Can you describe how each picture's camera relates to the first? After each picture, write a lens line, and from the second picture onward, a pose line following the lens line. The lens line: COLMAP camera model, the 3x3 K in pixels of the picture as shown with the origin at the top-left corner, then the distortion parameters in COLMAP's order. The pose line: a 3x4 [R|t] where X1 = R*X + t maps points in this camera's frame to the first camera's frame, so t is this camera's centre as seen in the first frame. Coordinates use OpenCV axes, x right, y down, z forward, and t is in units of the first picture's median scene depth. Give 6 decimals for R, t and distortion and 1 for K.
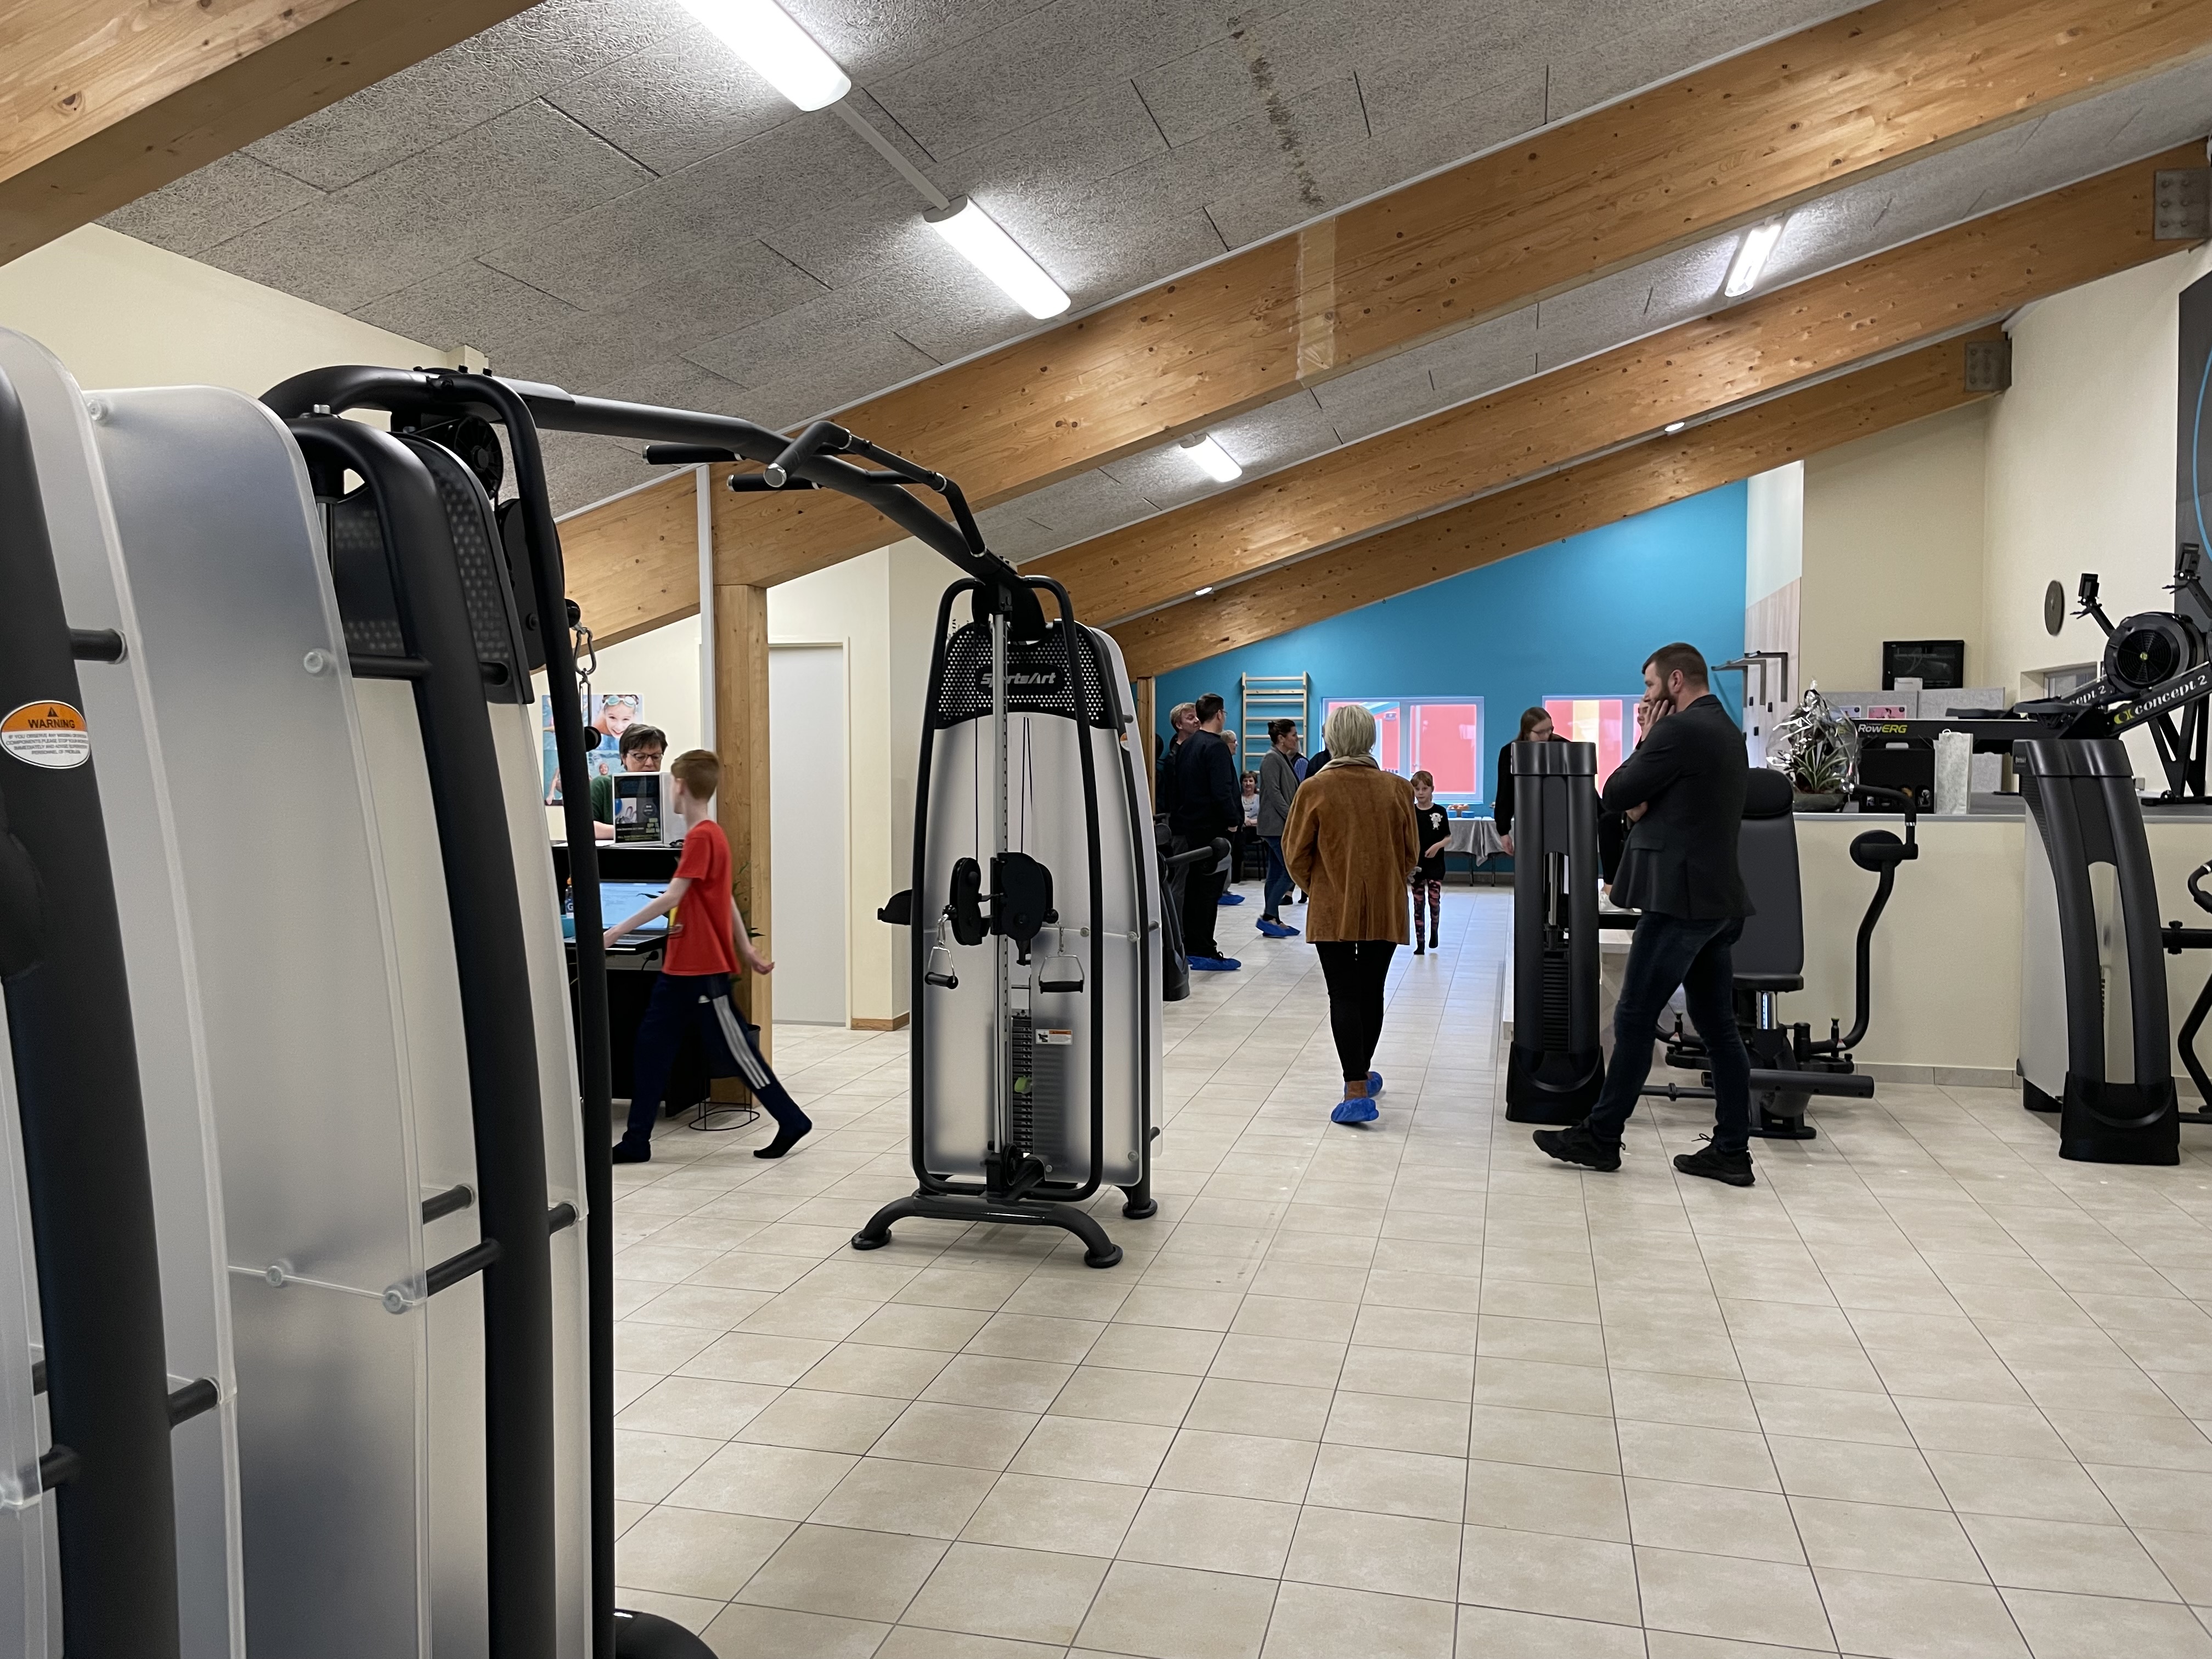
lens RADIAL K [[1710.7, 0, 1086.1], [0, 1710.7, 809.5], [0, 0, 1]] dist [0.058125, -0.003515]
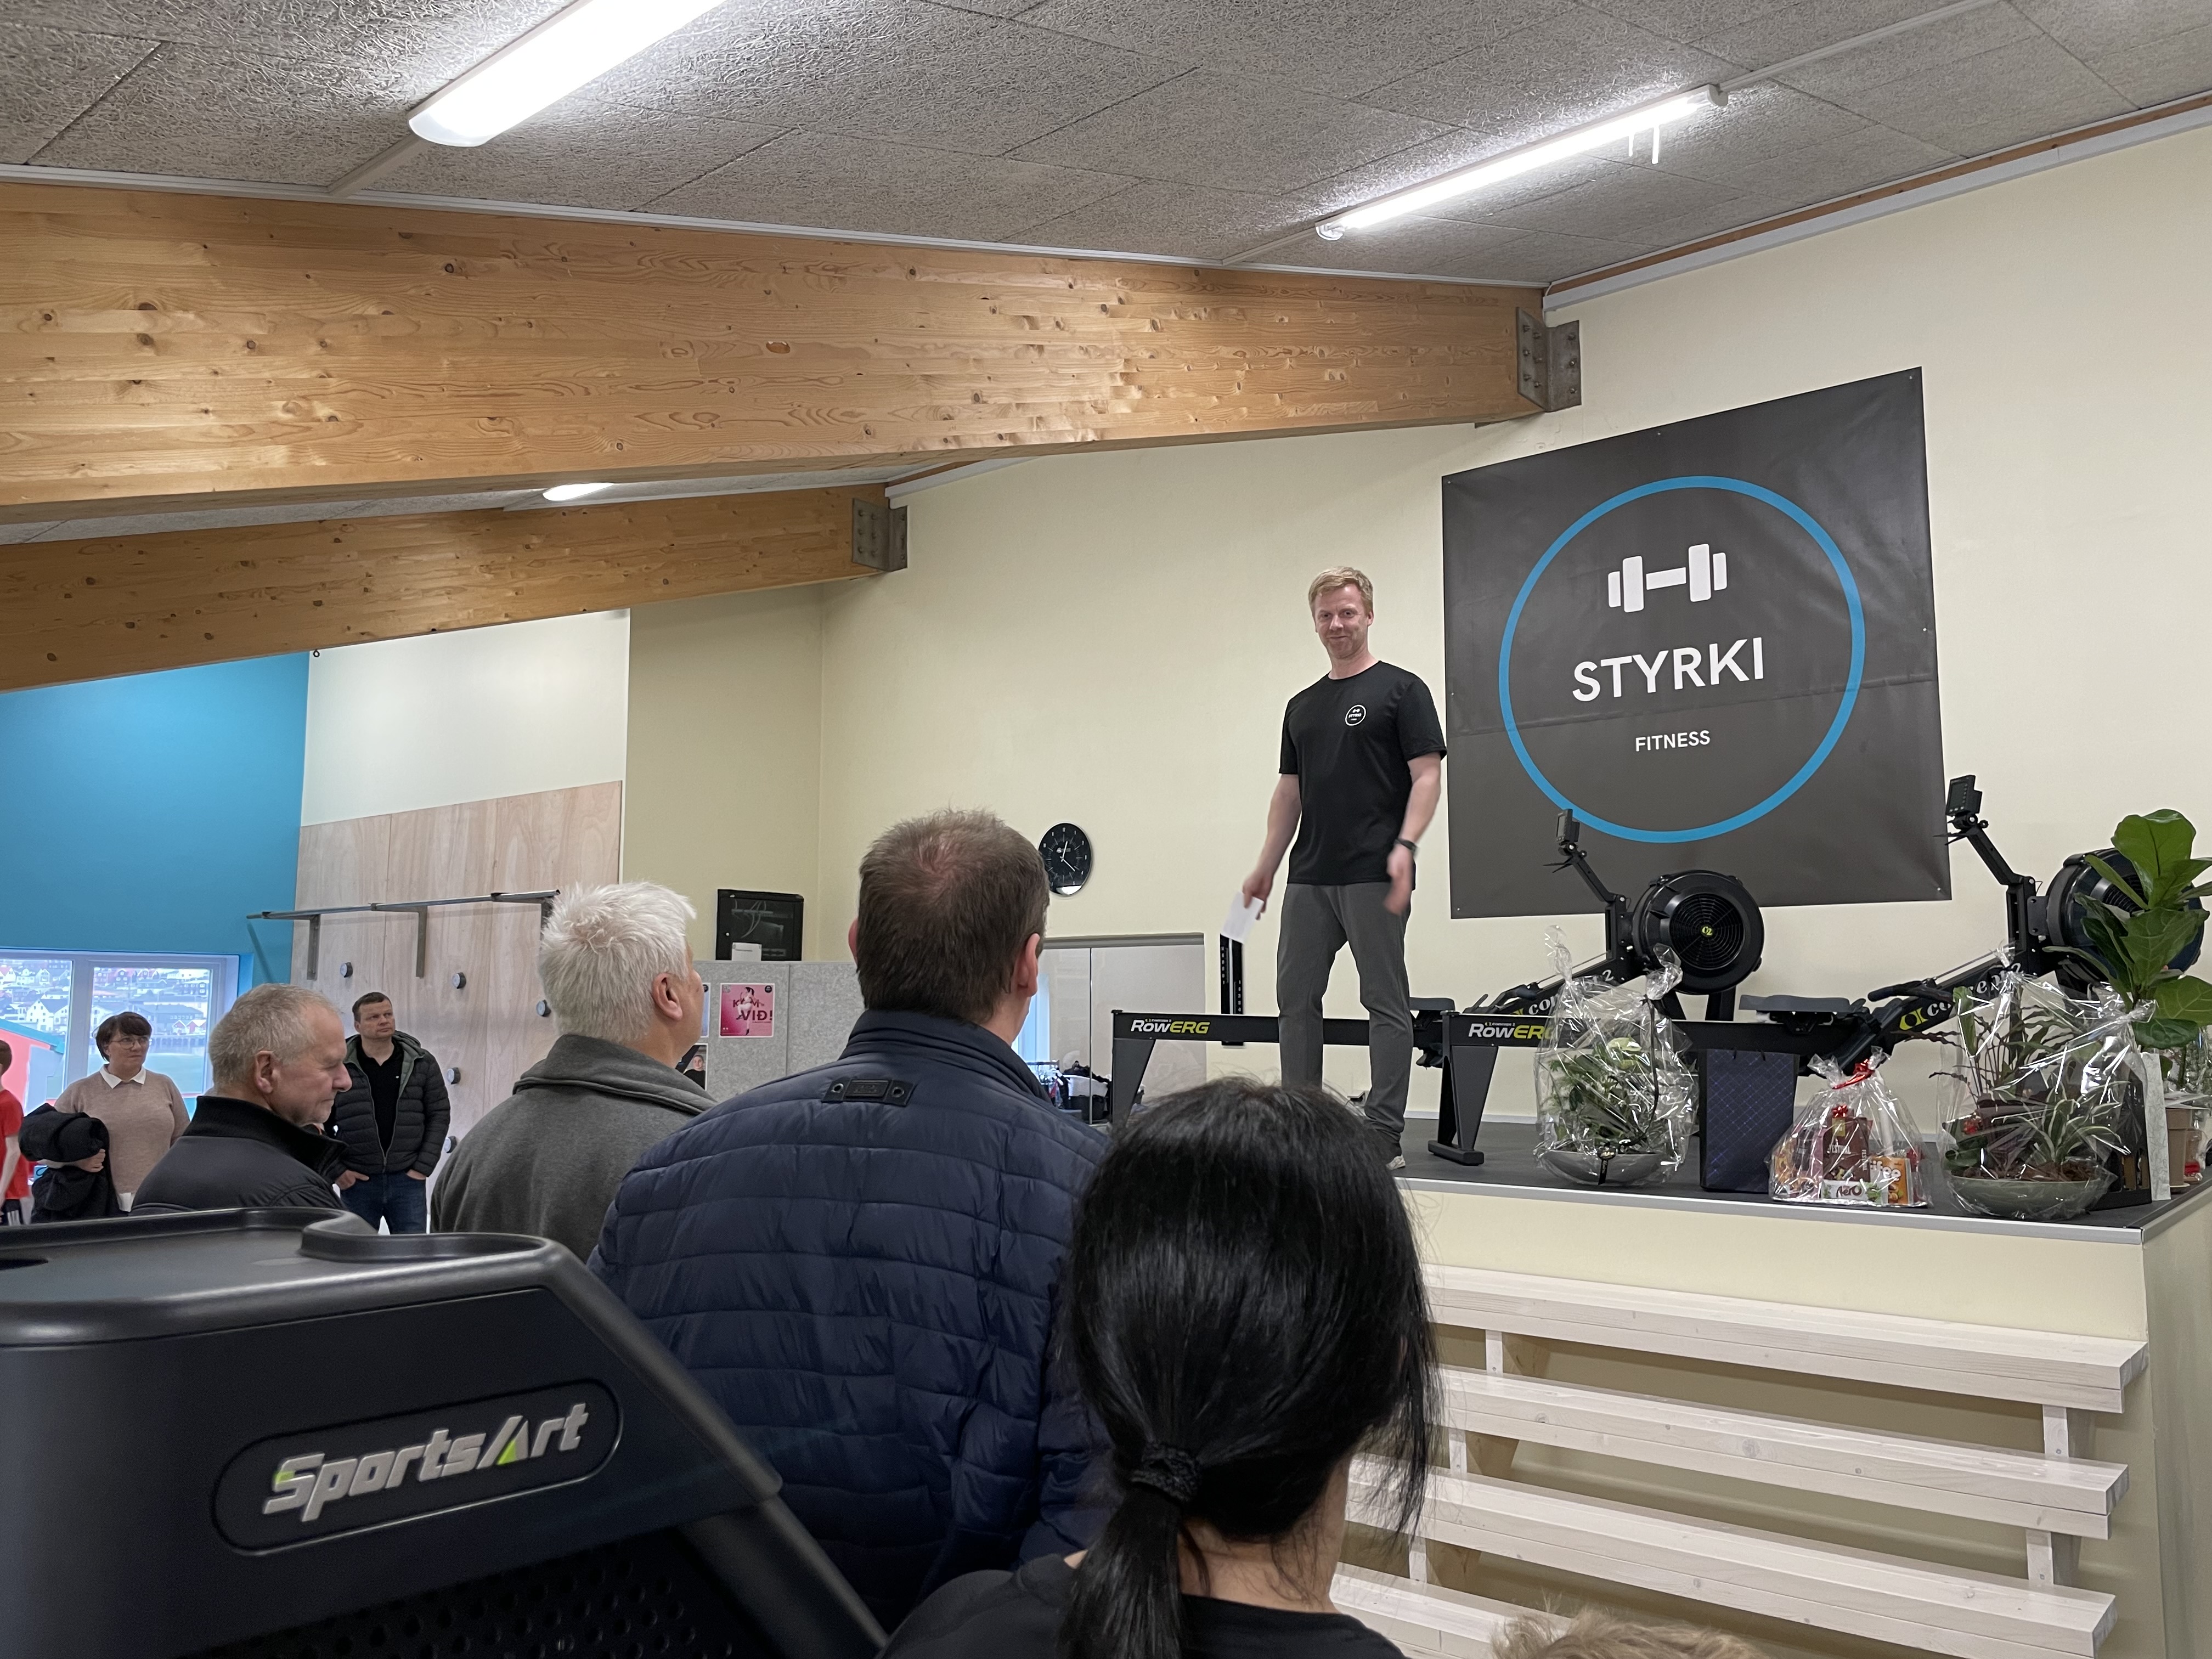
lens RADIAL K [[1685.8, 0, 1097.8], [0, 1685.8, 810.6], [0, 0, 1]] dist [0.070219, -0.096066]
pose [[0.419421, 0.111761, 0.900886, -0.089103], [0.034403, 0.989723, -0.138799, -0.031022], [-0.907140, 0.089209, 0.411266, 0.615946]]
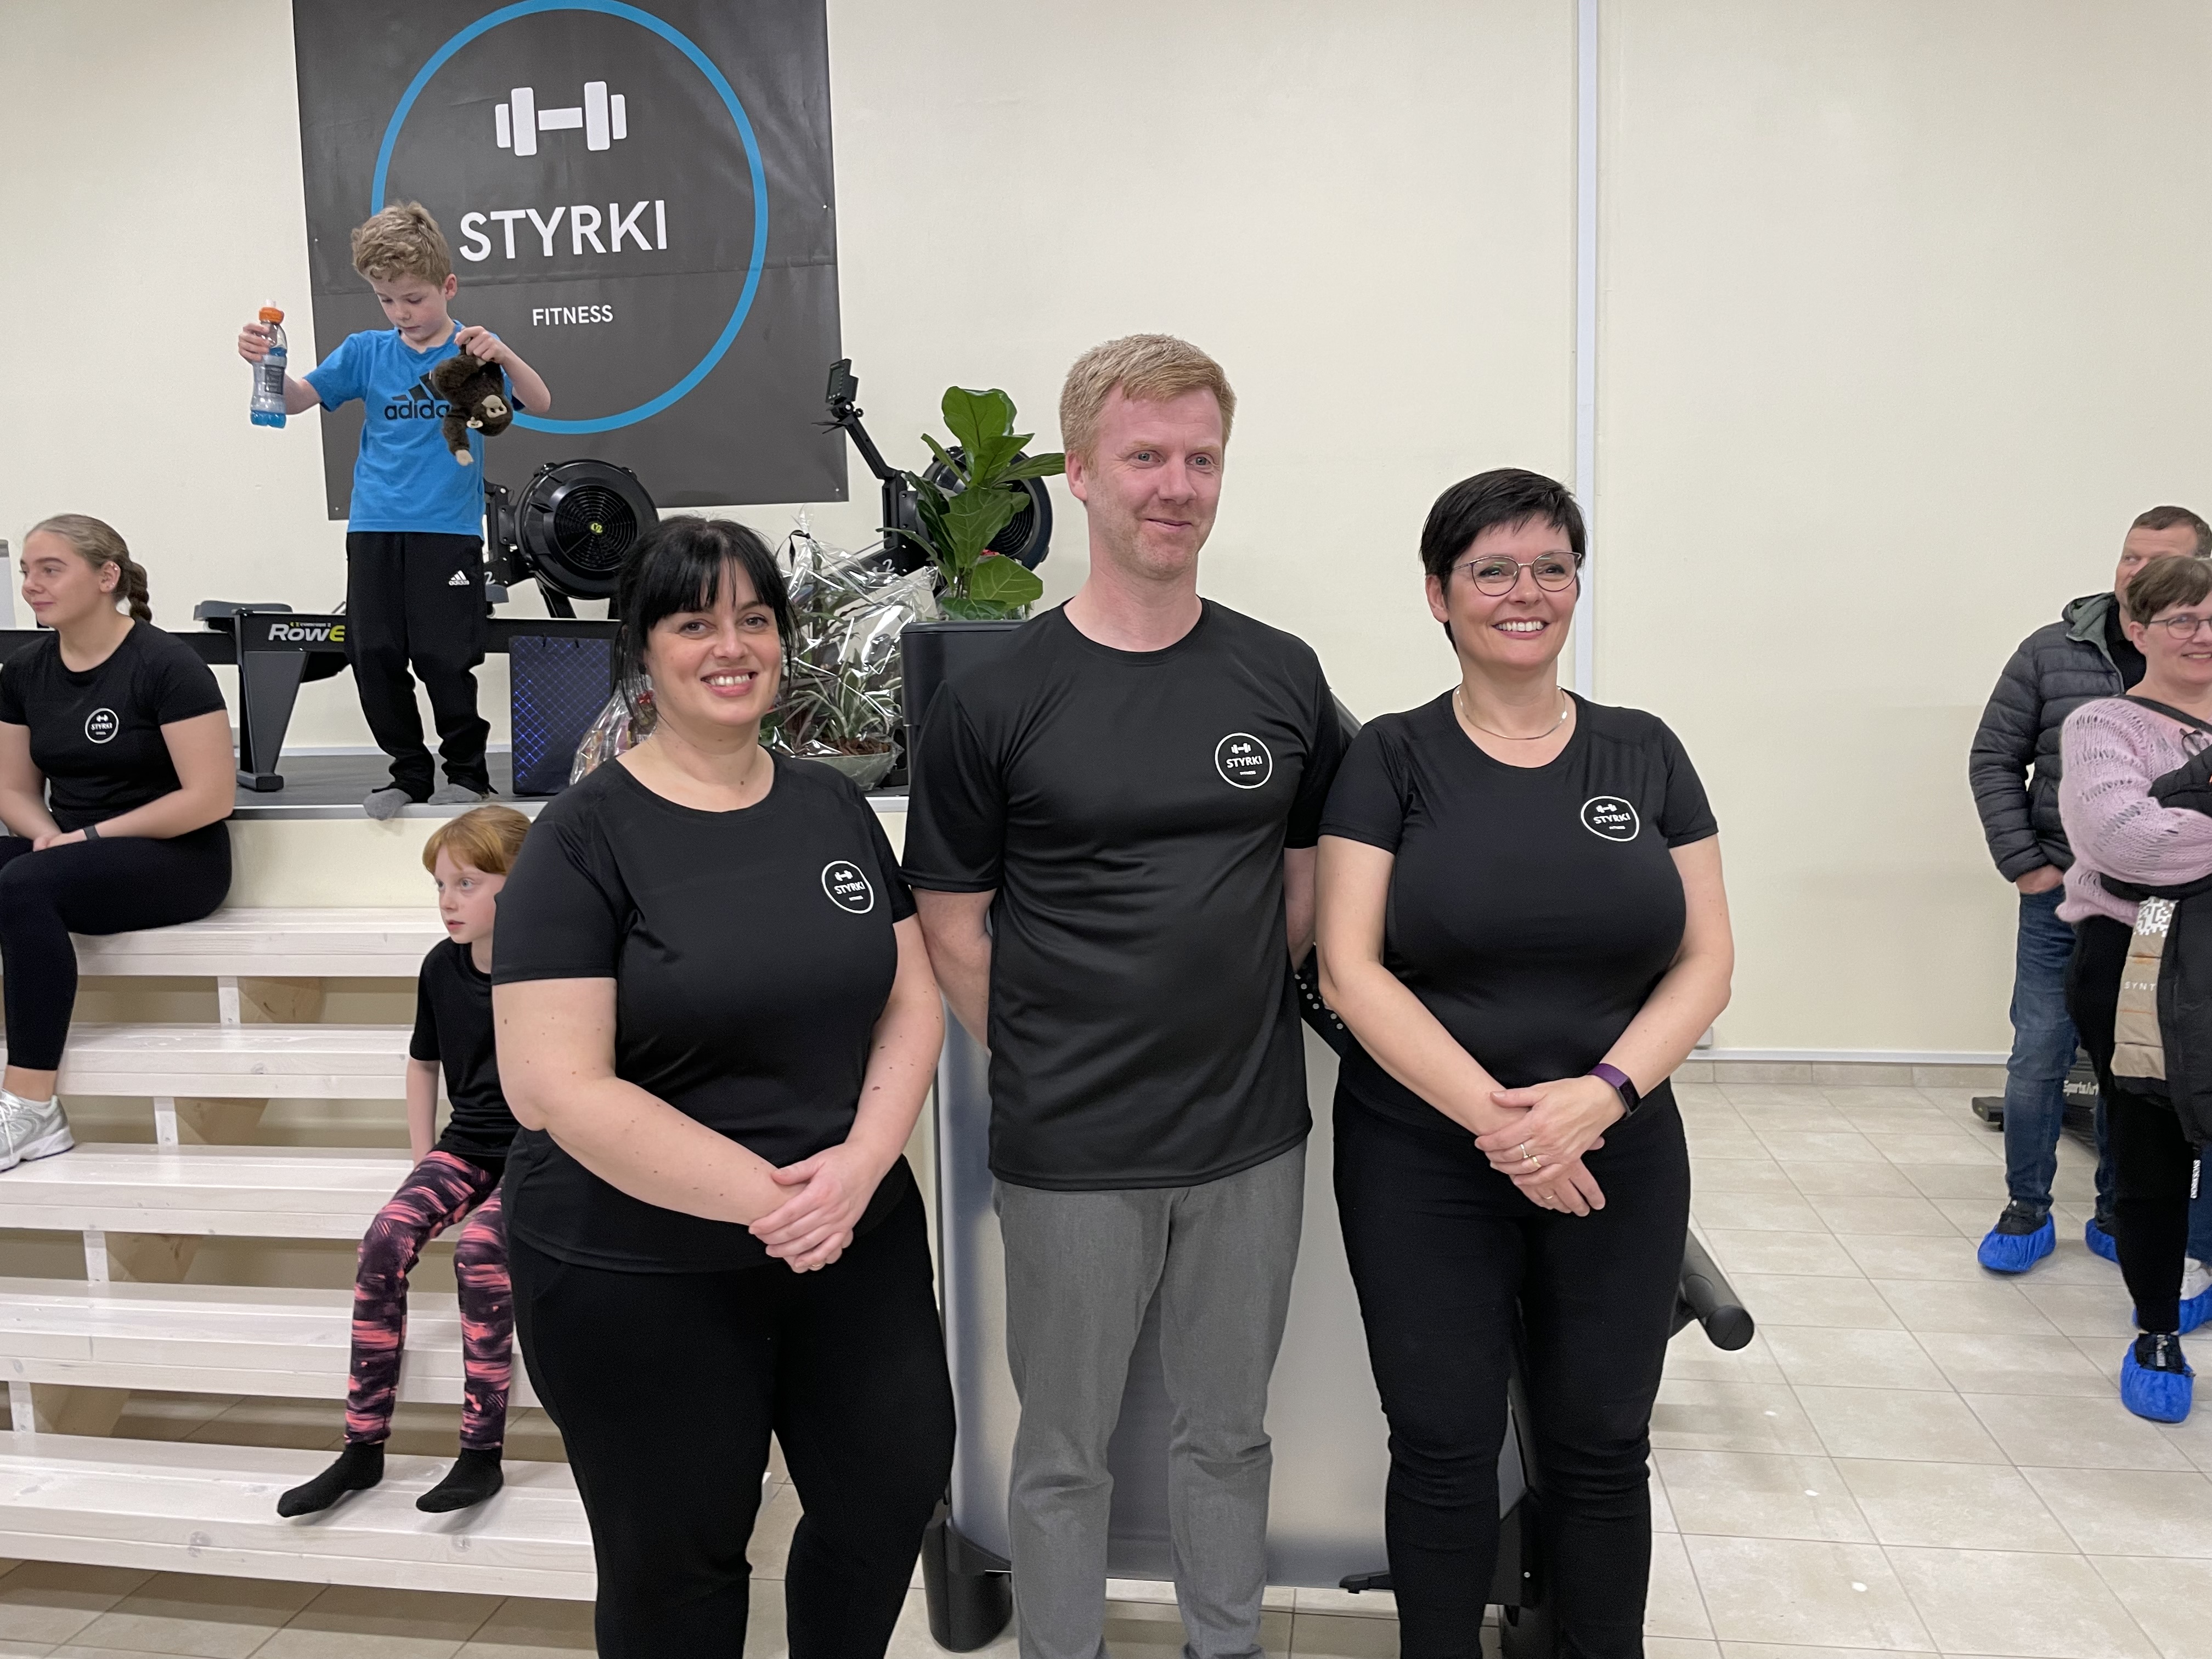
lens RADIAL K [[1685.8, 0, 1102.9], [0, 1685.8, 838.6], [0, 0, 1]] dist [0.070219, -0.096066]
pose [[-0.101226, -0.099899, 0.989835, -0.035757], [0.064843, 0.992168, 0.106766, -0.017542], [-0.992748, 0.074991, -0.093955, 0.579905]]
